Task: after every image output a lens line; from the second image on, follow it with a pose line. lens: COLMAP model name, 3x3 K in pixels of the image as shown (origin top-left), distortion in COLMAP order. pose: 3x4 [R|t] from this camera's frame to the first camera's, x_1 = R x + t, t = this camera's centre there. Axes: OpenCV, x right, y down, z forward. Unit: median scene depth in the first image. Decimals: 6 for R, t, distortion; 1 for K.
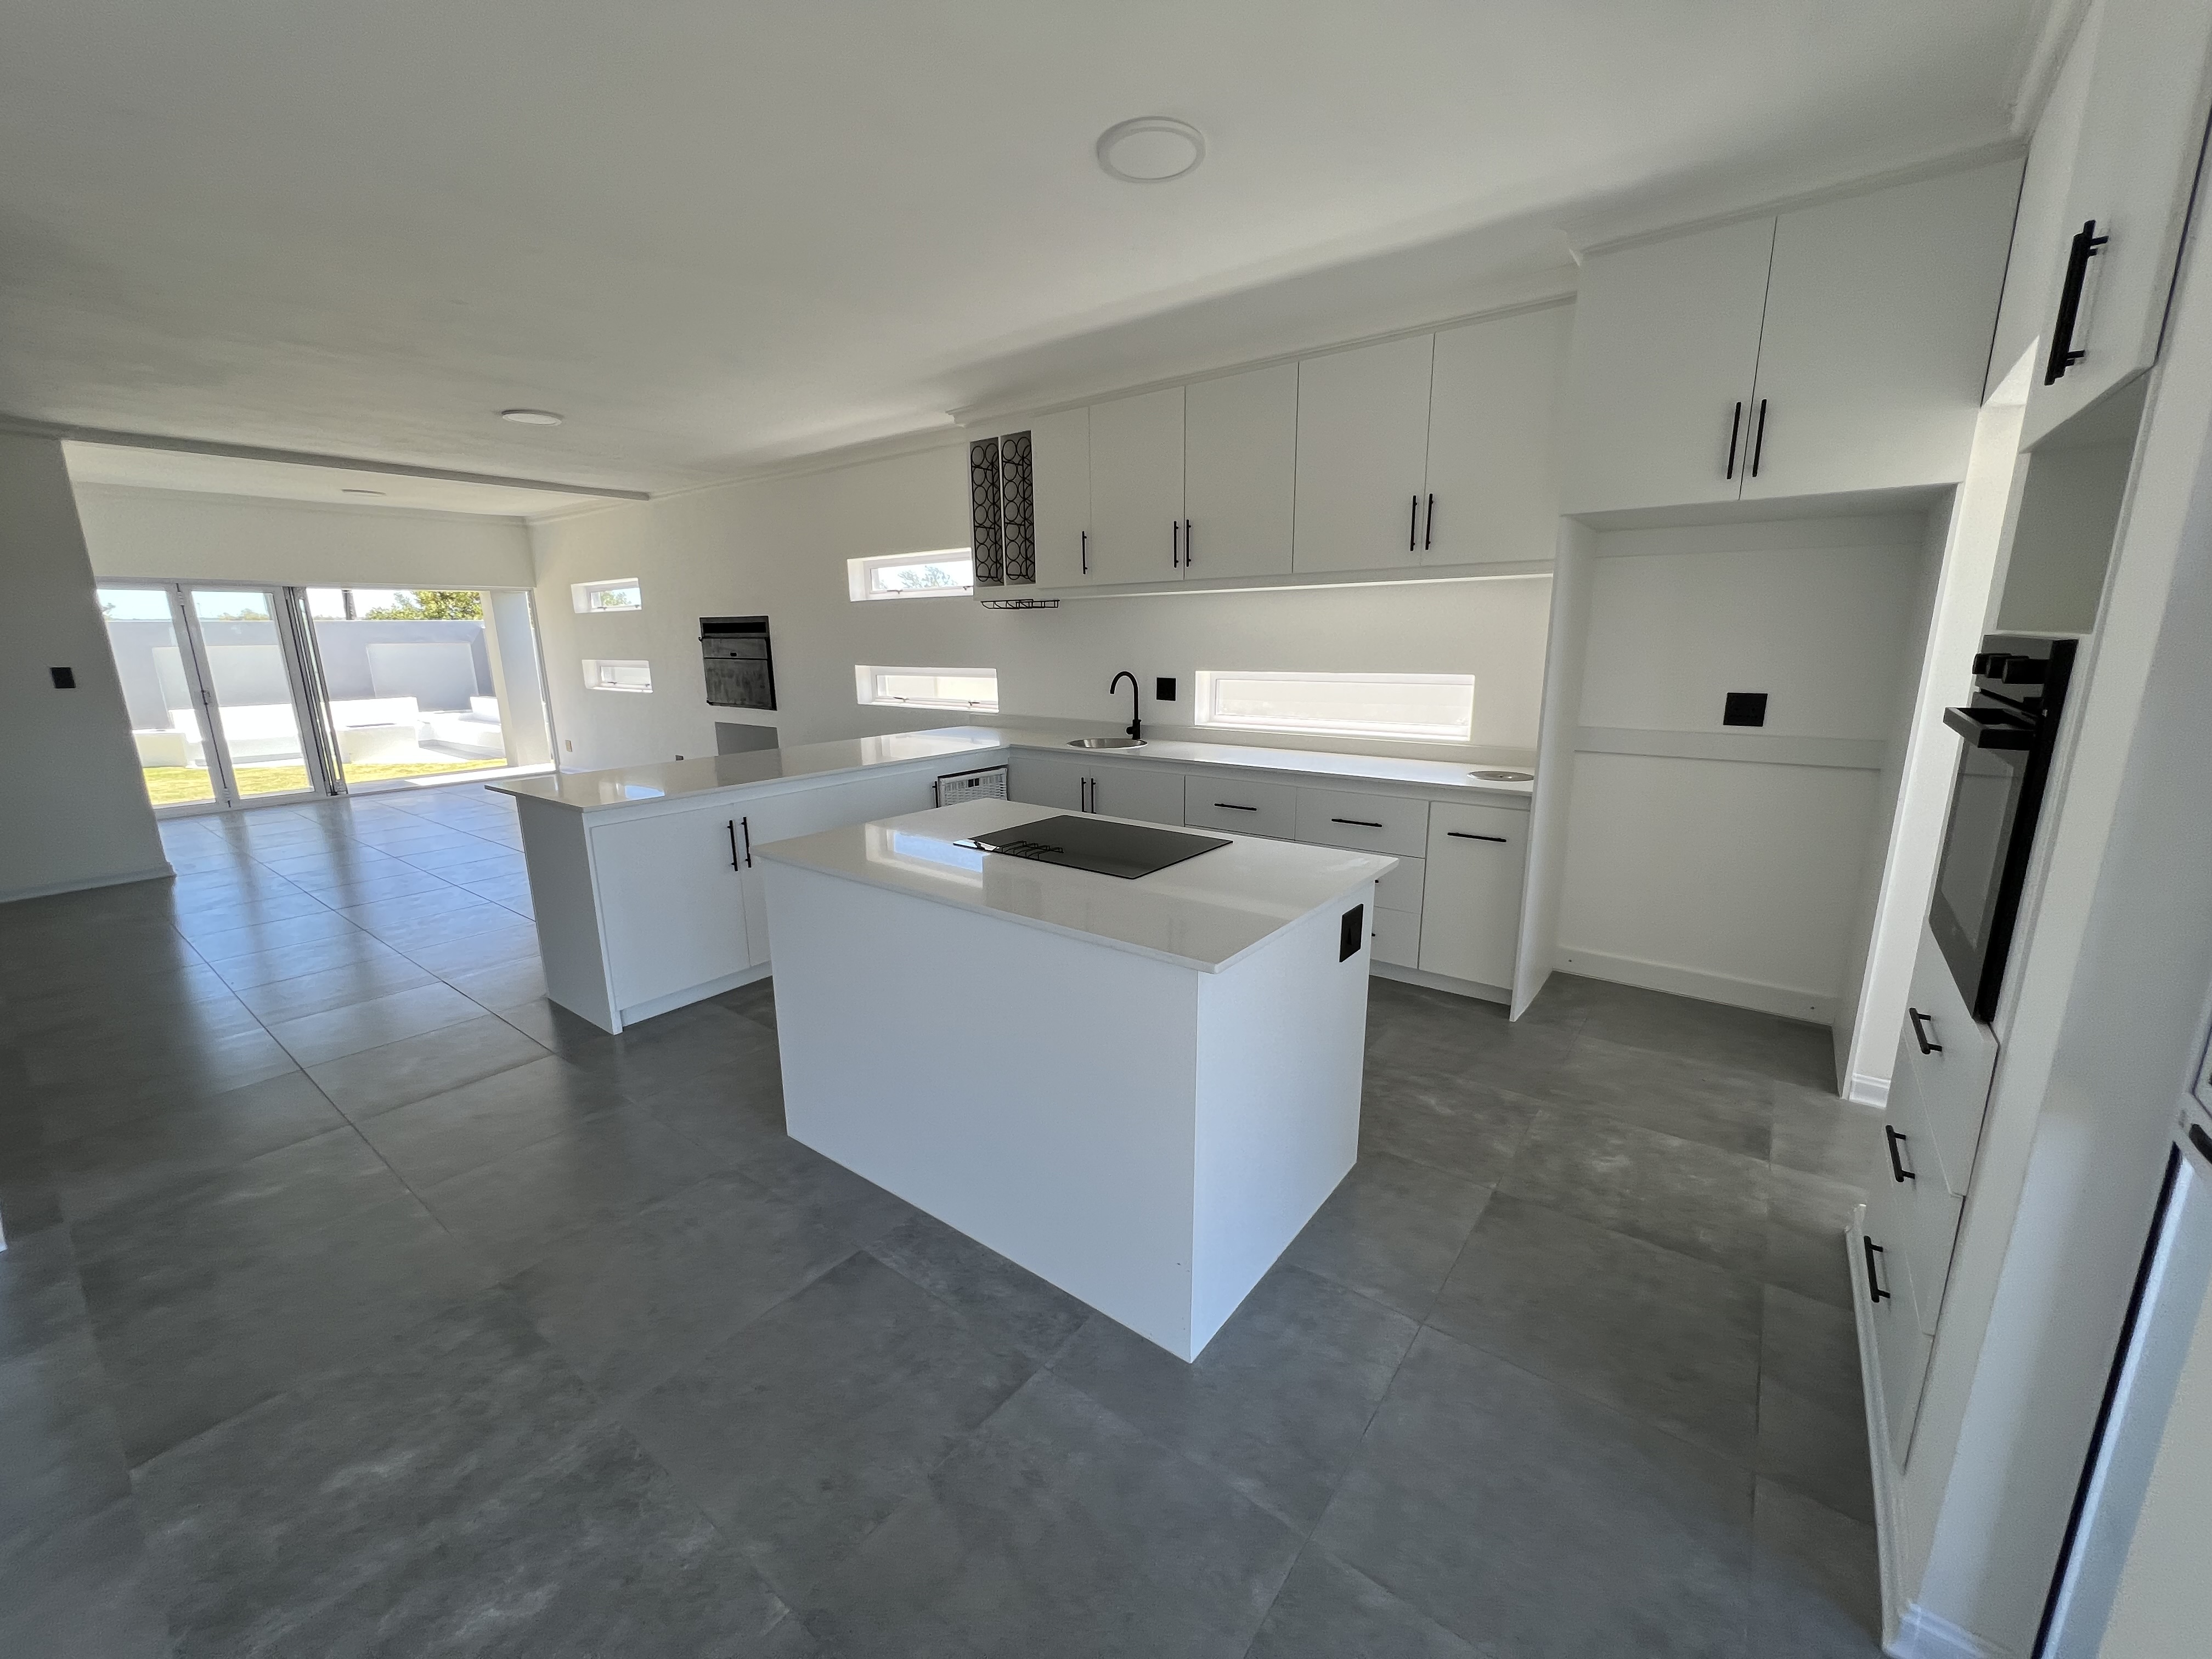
lens RADIAL K [[880.2, 0, 1093.6], [0, 880.2, 826.2], [0, 0, 1]] dist [-0.004513, 0.001768]
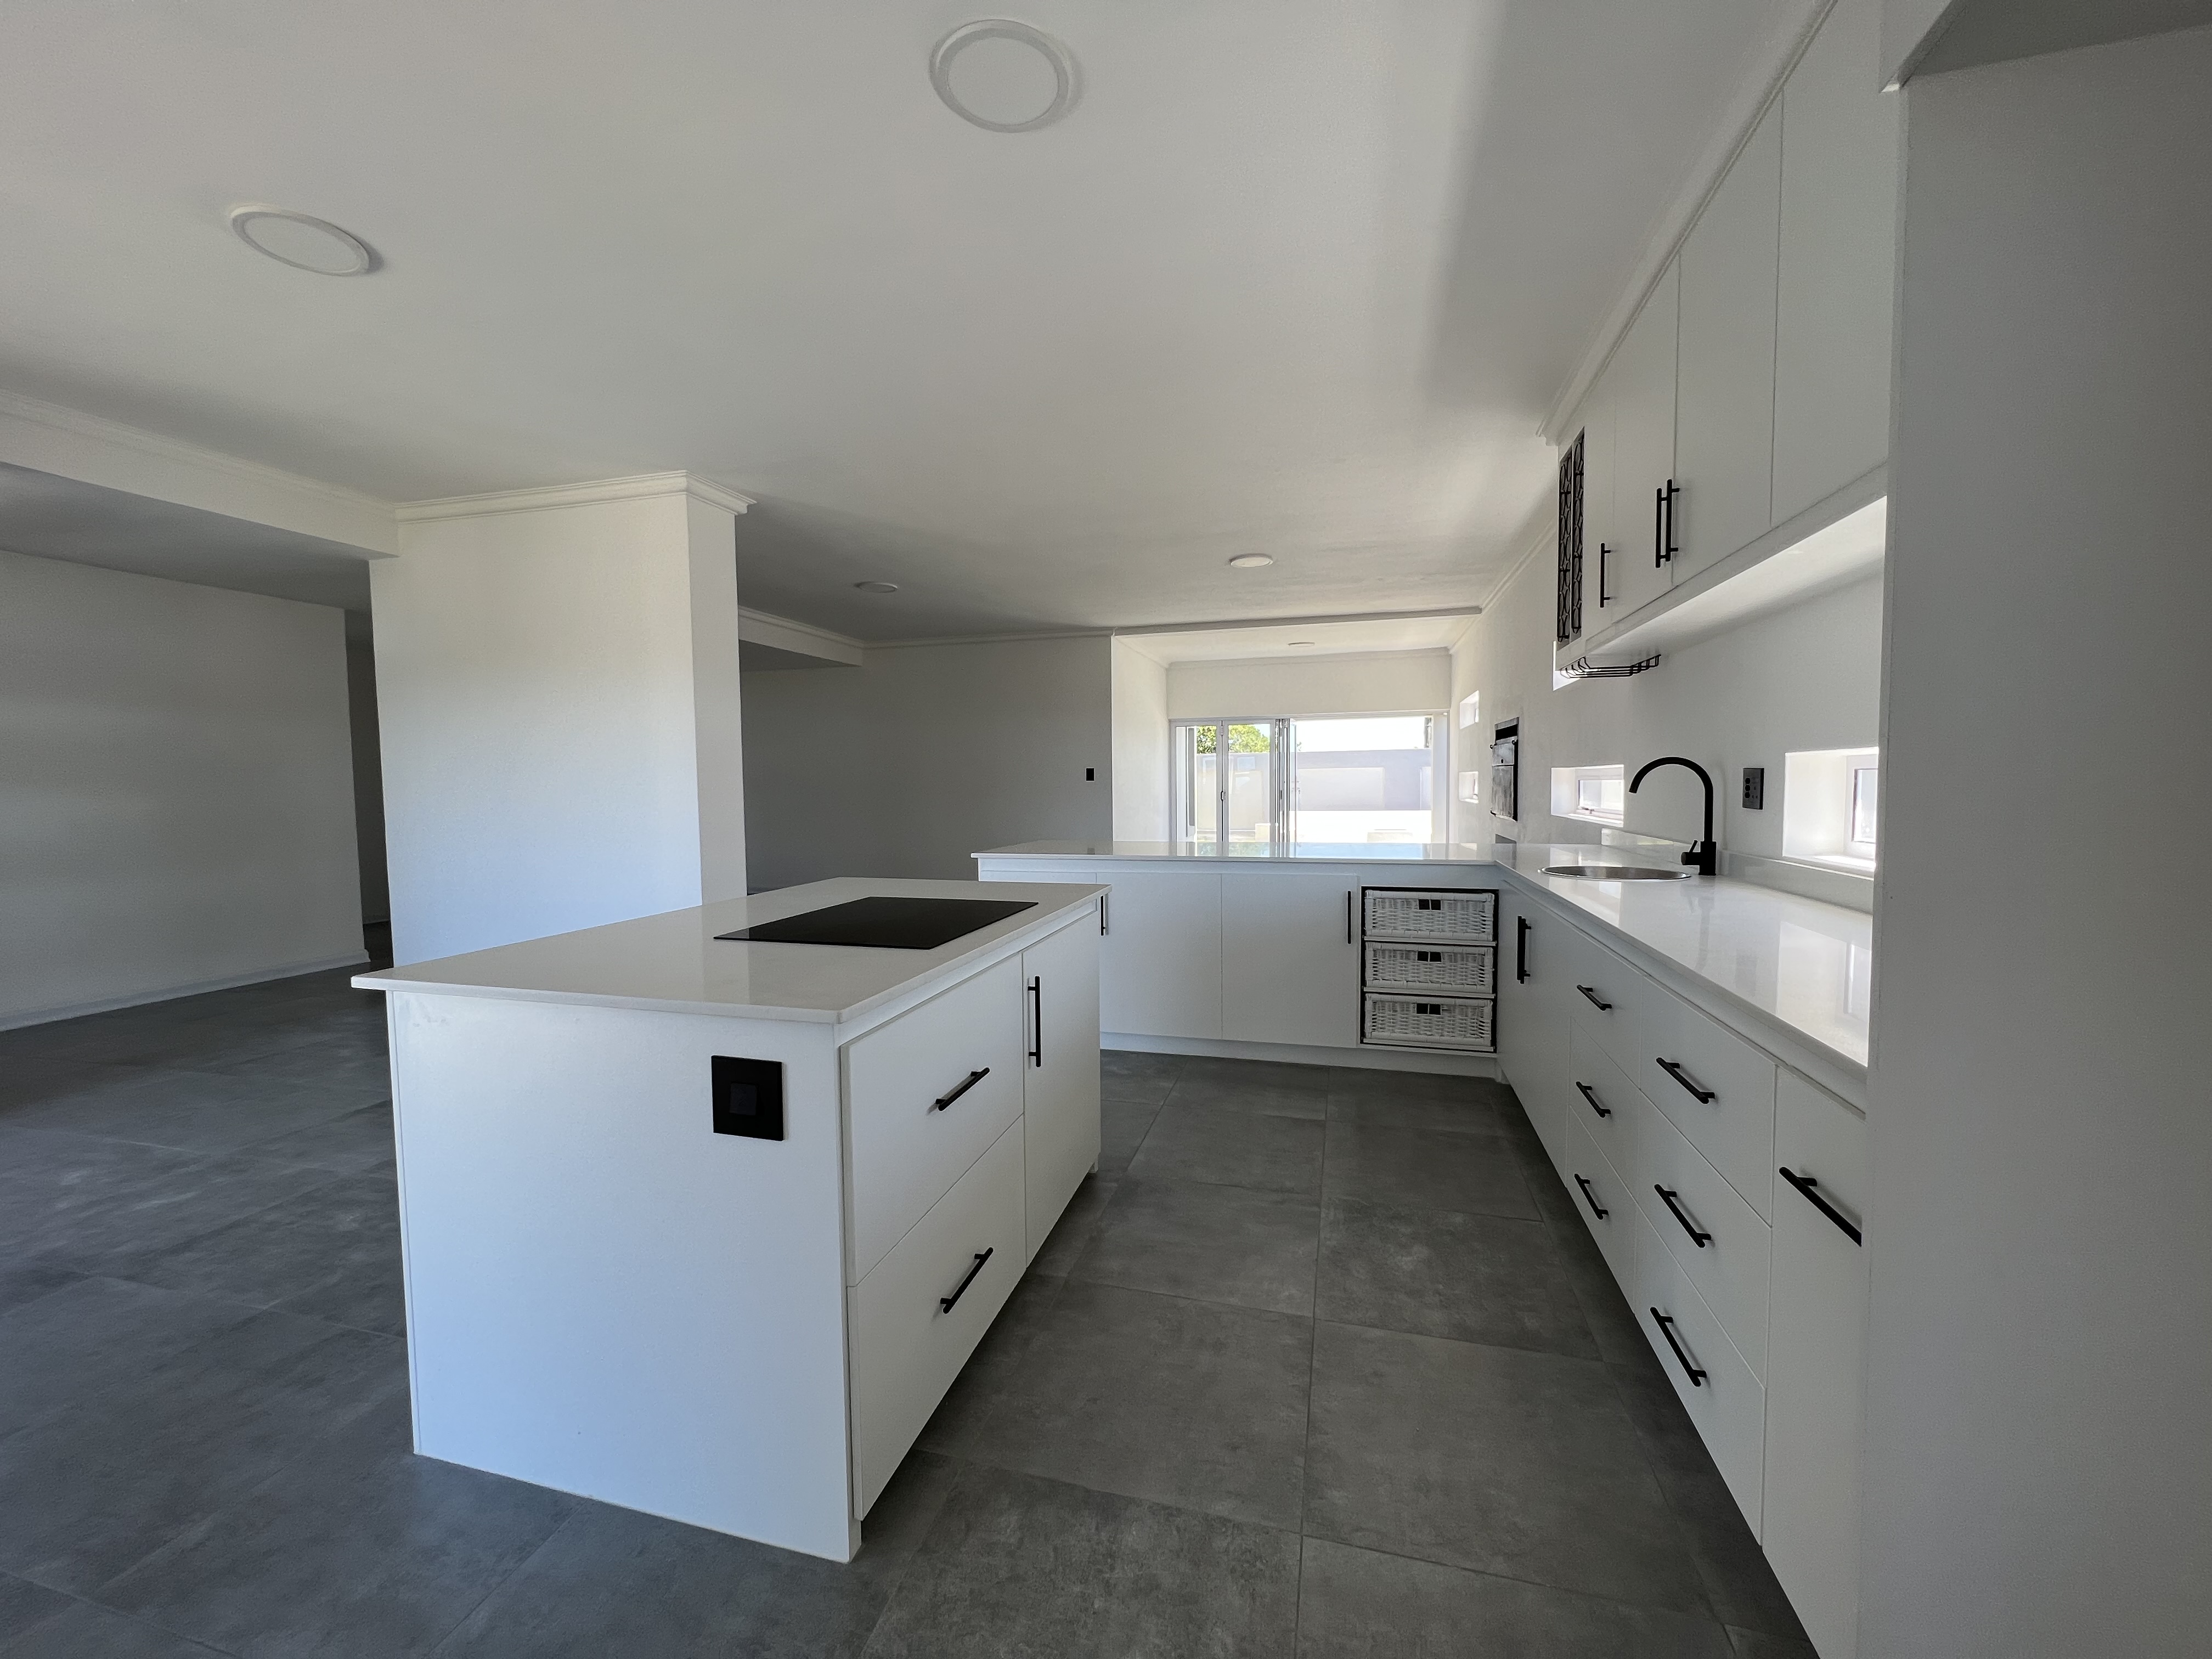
lens RADIAL K [[880.2, 0, 1119.7], [0, 880.2, 826.2], [0, 0, 1]] dist [-0.004513, 0.001768]
pose [[0.383771, 0.053068, -0.921902, 0.481947], [-0.191026, 0.981315, -0.023033, -0.050724], [0.903454, 0.184946, 0.386738, 0.490502]]
